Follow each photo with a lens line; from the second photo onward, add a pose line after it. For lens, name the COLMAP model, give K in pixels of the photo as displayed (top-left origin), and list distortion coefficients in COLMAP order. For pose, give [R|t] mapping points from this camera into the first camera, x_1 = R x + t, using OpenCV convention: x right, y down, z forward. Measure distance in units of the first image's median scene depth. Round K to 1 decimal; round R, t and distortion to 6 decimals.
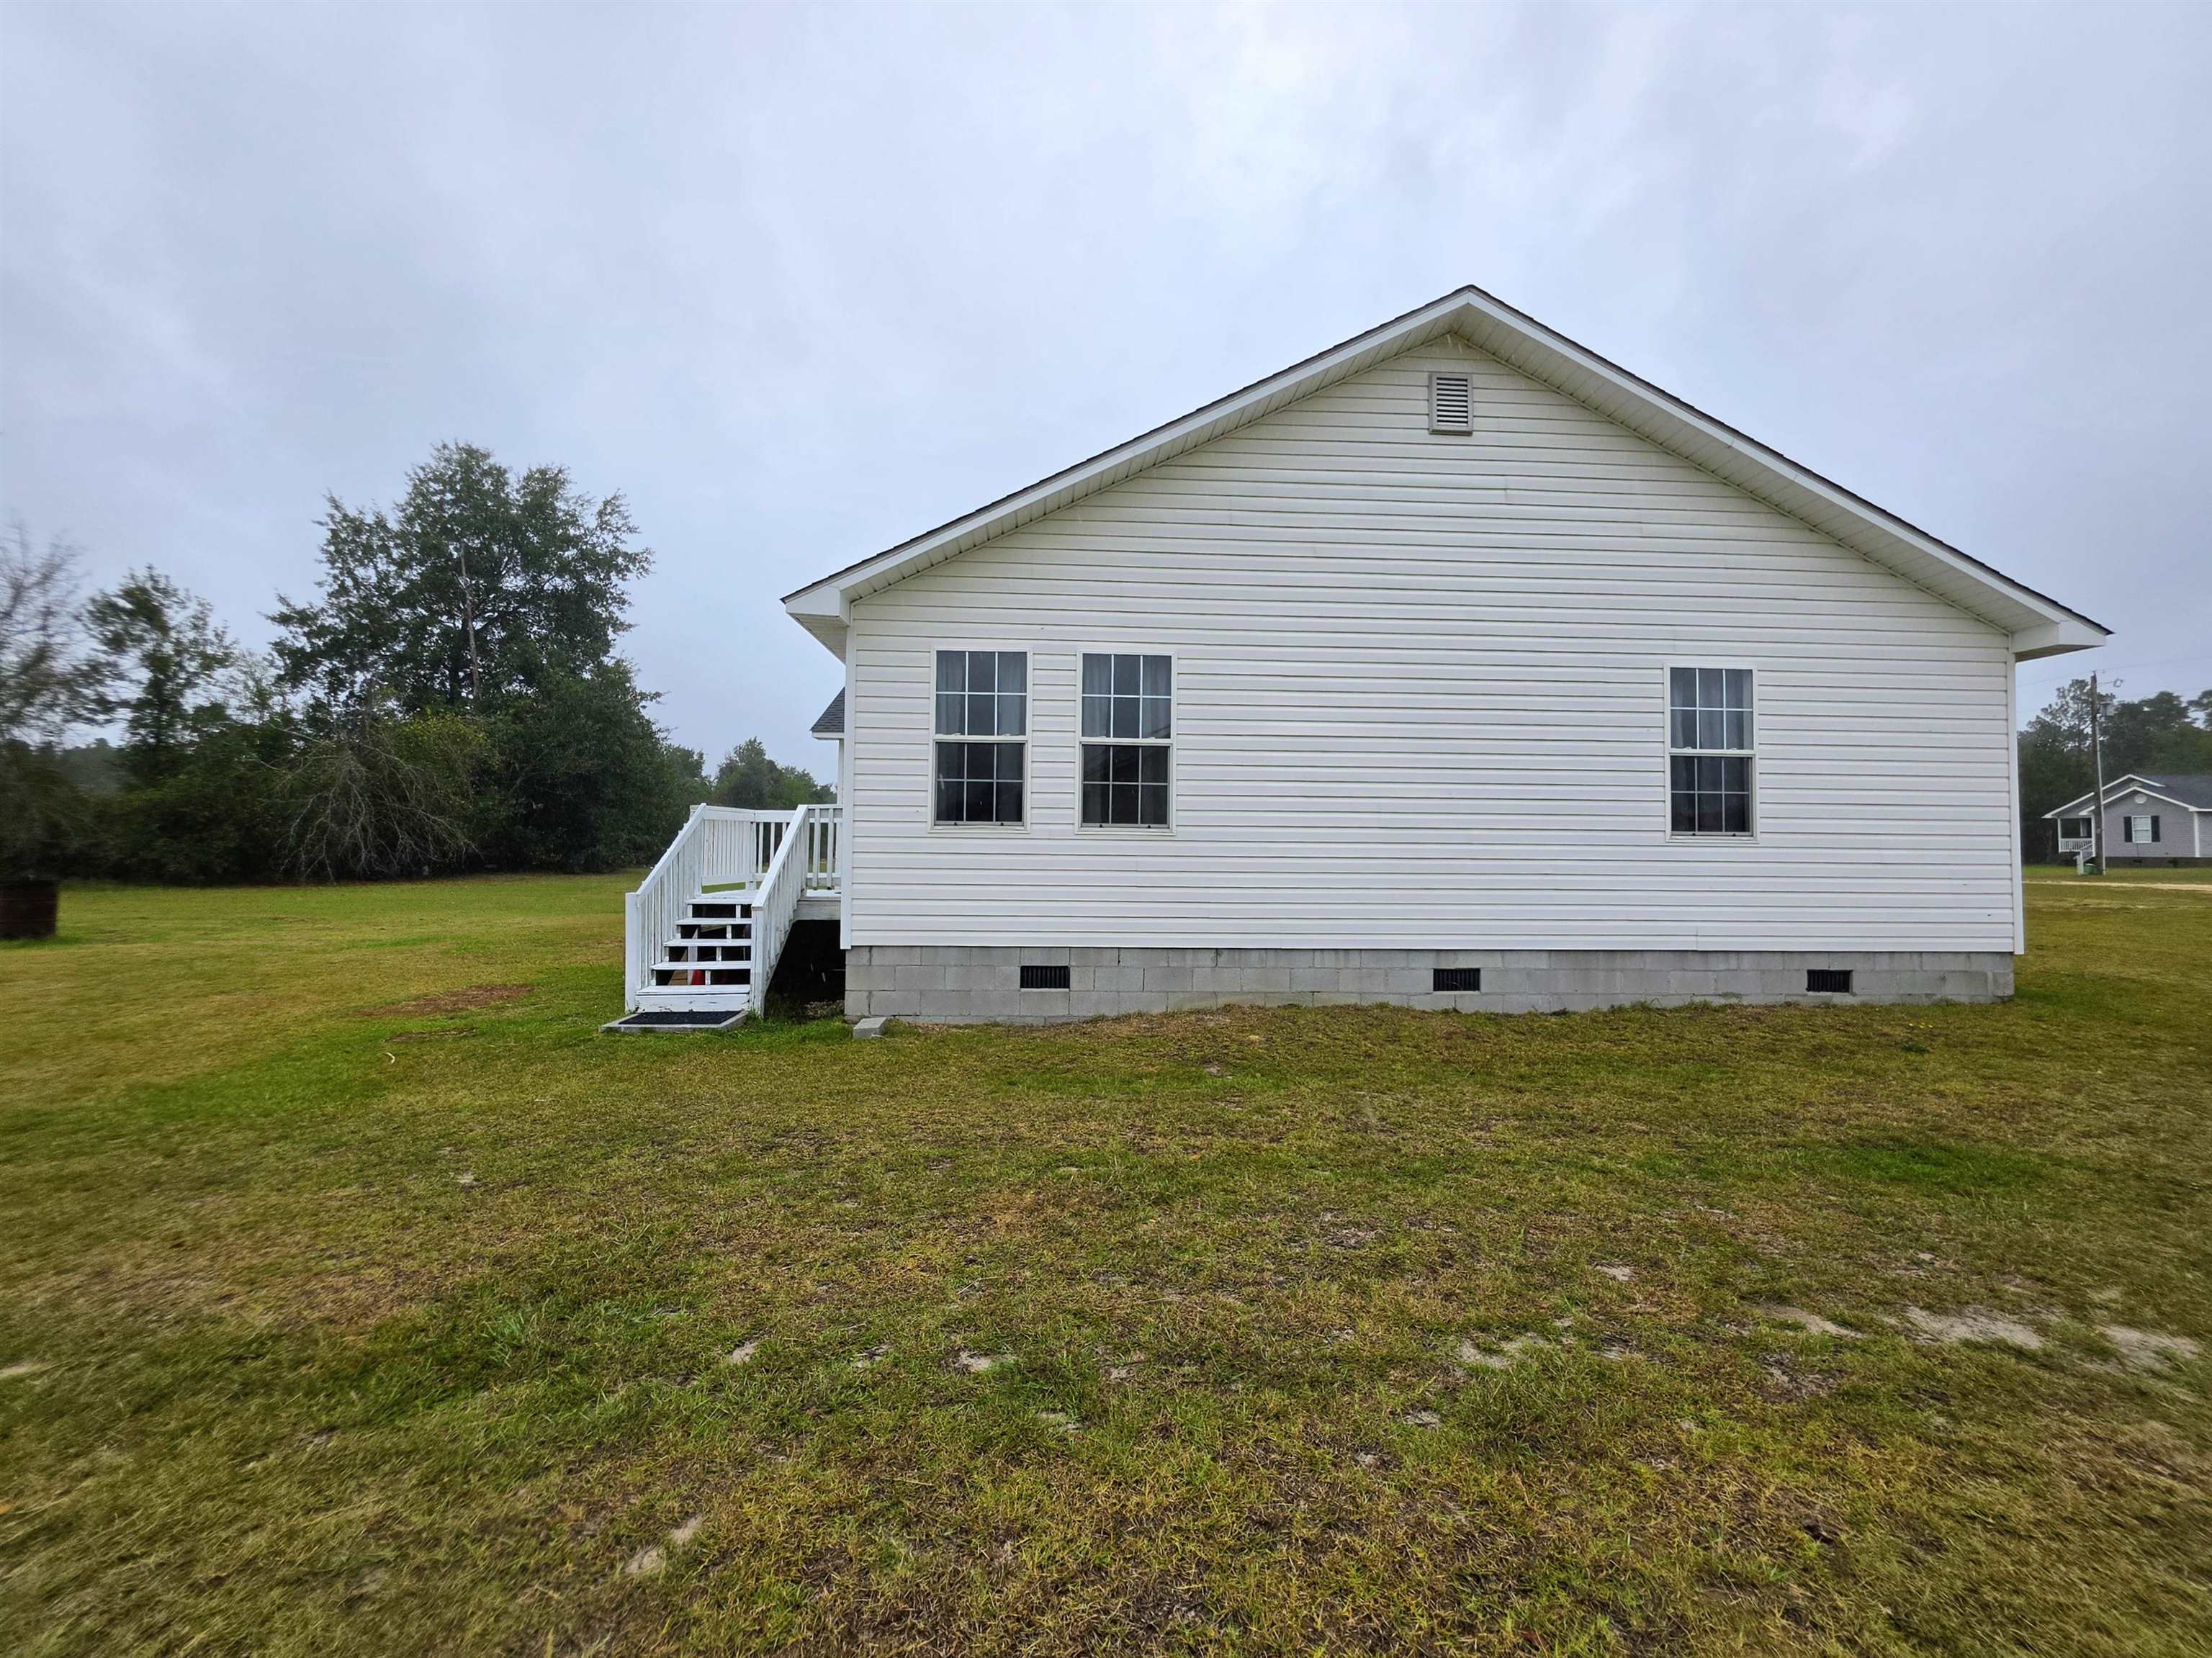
lens RADIAL K [[908.9, 0, 1103.9], [0, 908.9, 805.8], [0, 0, 1]] dist [-0.011087, 0.001603]
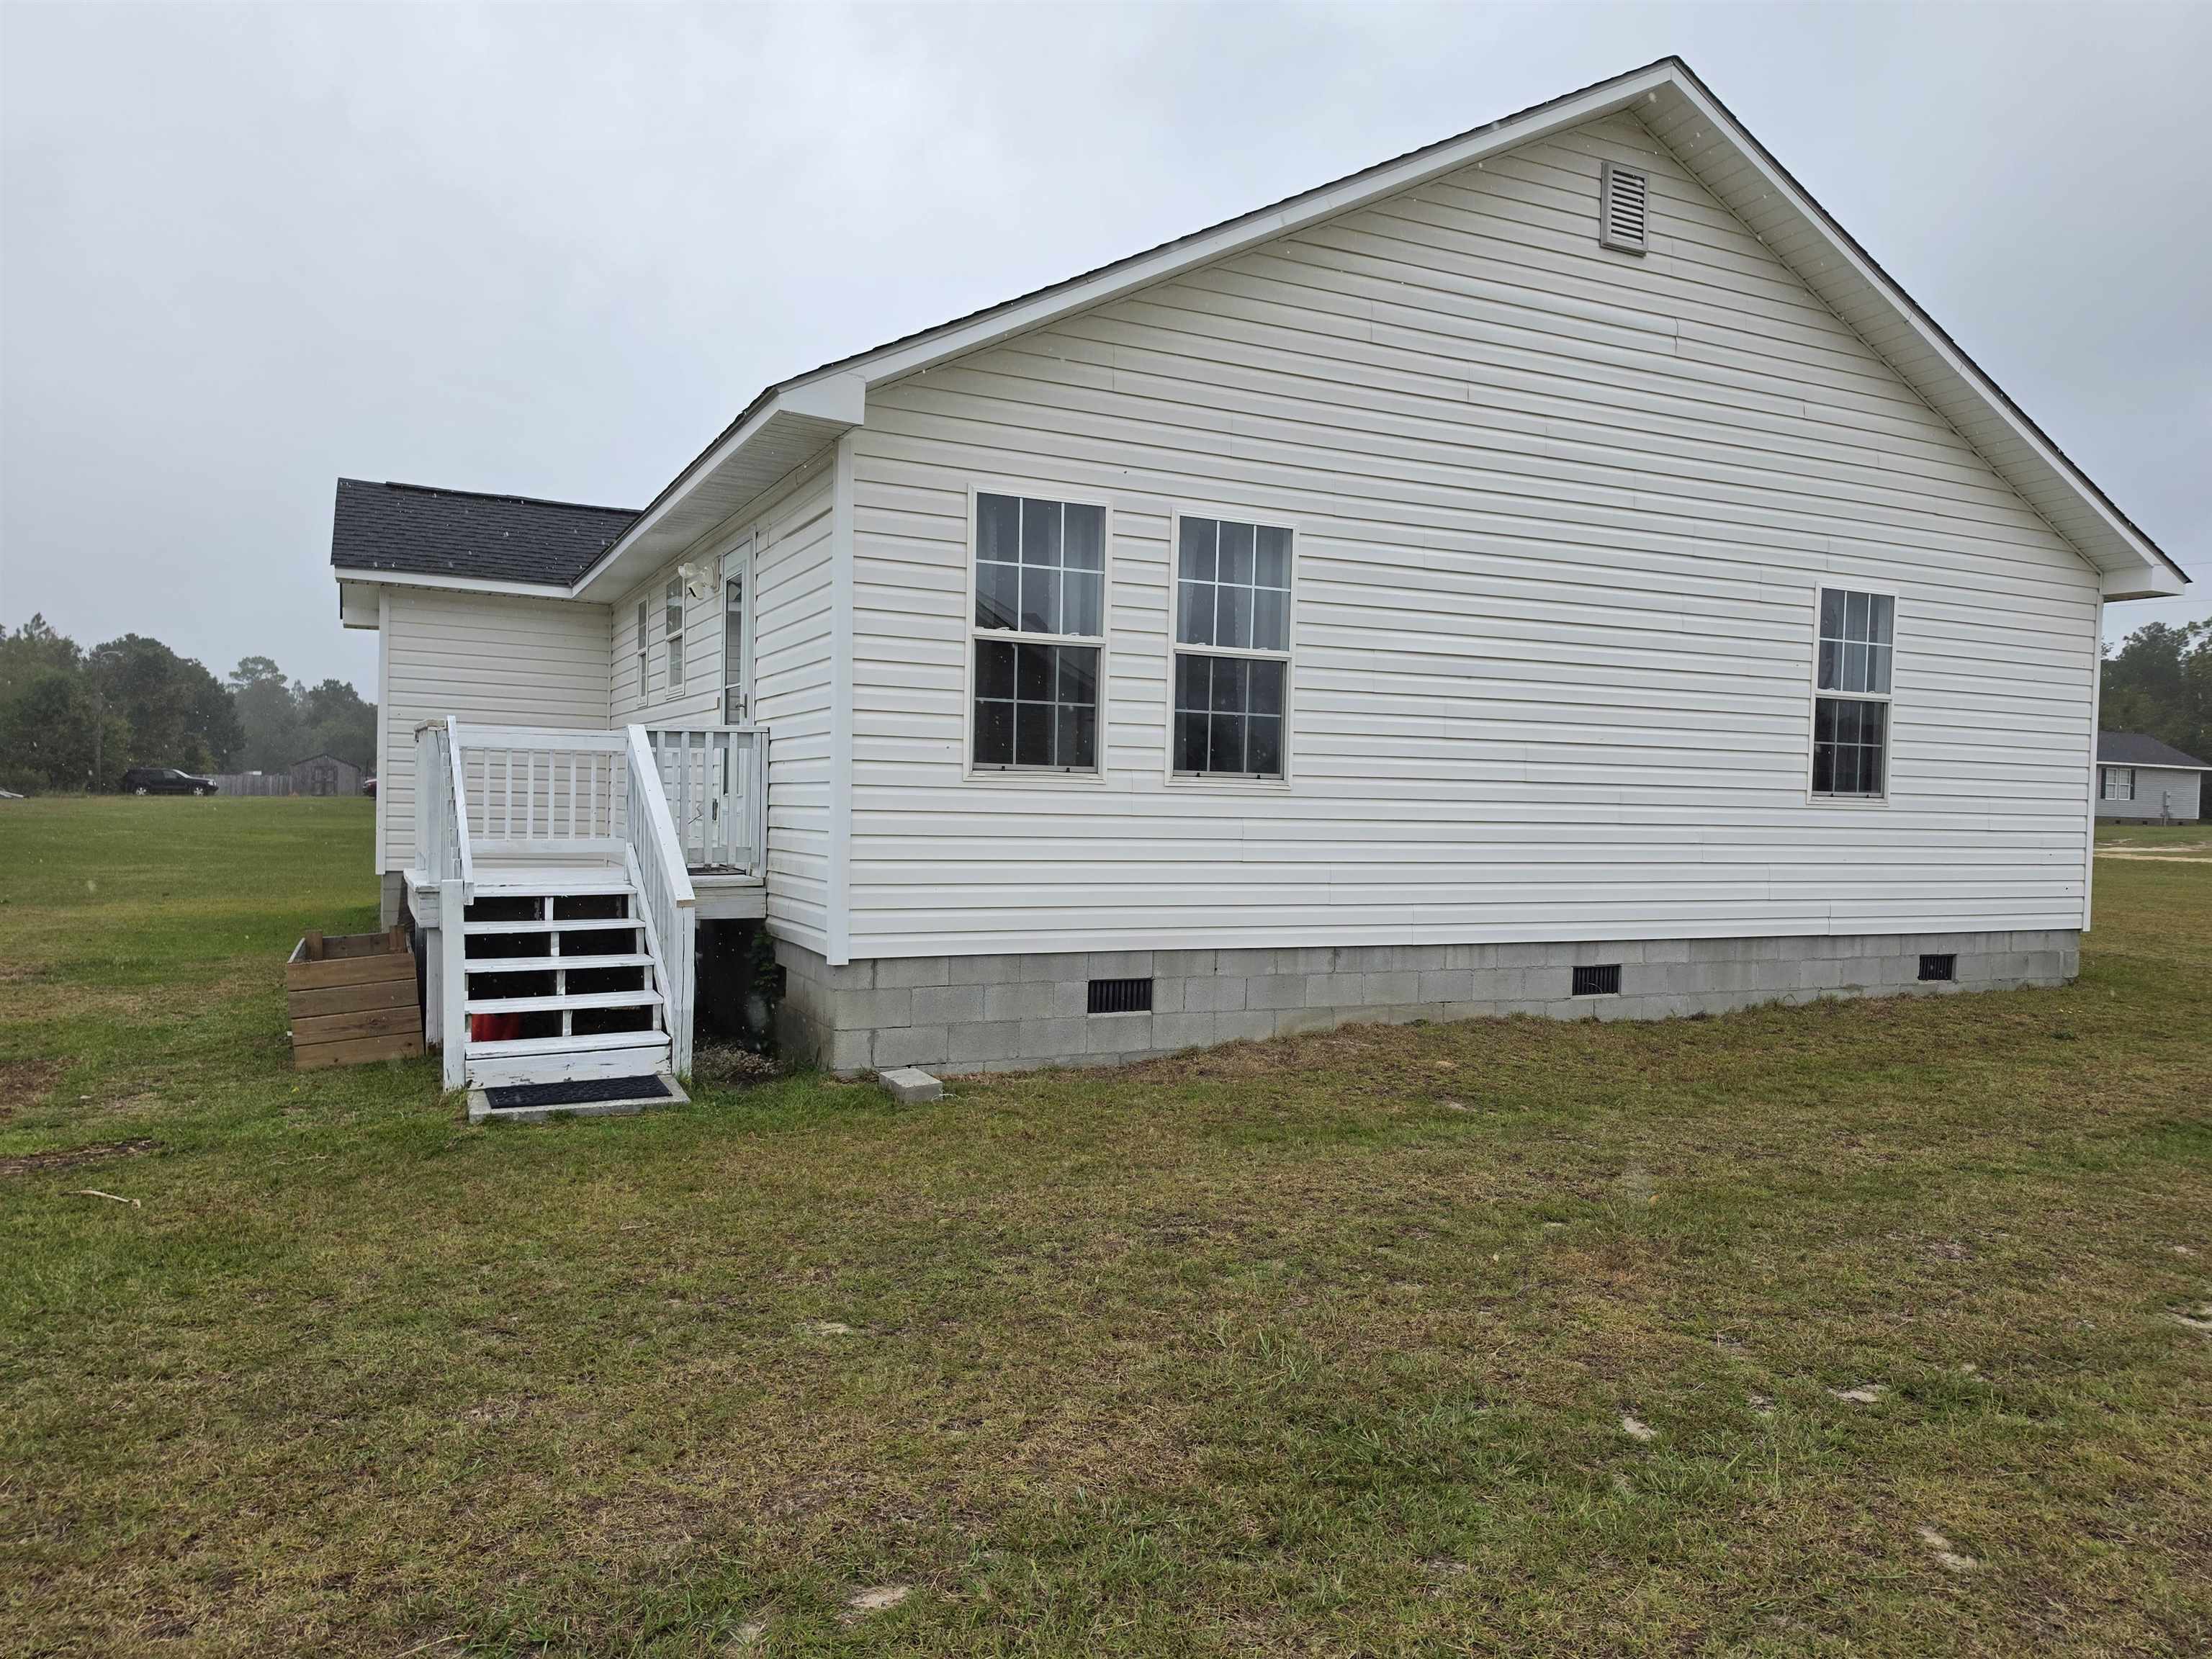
lens RADIAL K [[1505.4, 0, 1098.1], [0, 1505.4, 837.9], [0, 0, 1]] dist [0.032130, -0.023954]
pose [[0.923881, -0.000051, 0.382681, -0.500926], [-0.029258, 0.997064, 0.070768, -0.008009], [-0.381560, -0.076578, 0.921166, -0.017744]]
